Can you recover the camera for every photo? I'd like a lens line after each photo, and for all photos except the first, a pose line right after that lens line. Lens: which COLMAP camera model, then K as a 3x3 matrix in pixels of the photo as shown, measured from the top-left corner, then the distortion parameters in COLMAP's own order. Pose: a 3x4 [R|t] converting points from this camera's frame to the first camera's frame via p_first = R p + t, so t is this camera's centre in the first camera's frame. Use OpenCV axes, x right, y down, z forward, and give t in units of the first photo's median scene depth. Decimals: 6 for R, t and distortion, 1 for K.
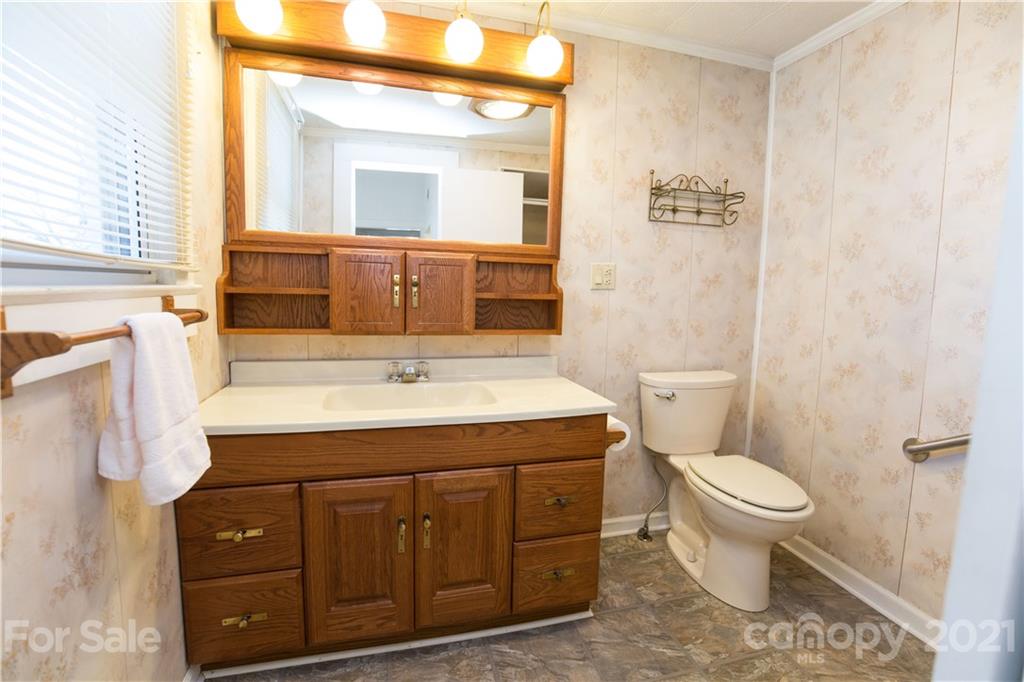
lens RADIAL K [[470.7, 0, 513.8], [0, 470.7, 340.2], [0, 0, 1]] dist [-0.003449, -0.000335]
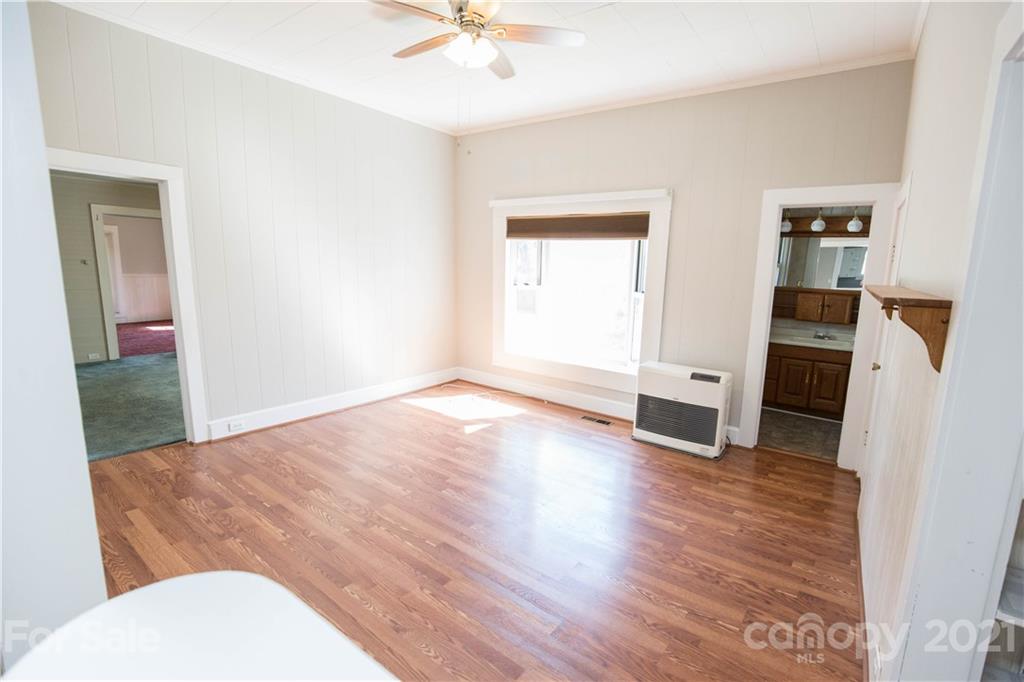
lens RADIAL K [[470.7, 0, 513.0], [0, 470.7, 342.8], [0, 0, 1]] dist [-0.003449, -0.000335]
pose [[0.605174, 0.135486, -0.784479, 1.154254], [-0.105414, 0.990372, 0.089725, 0.063675], [0.789083, 0.028396, 0.613630, -2.915191]]
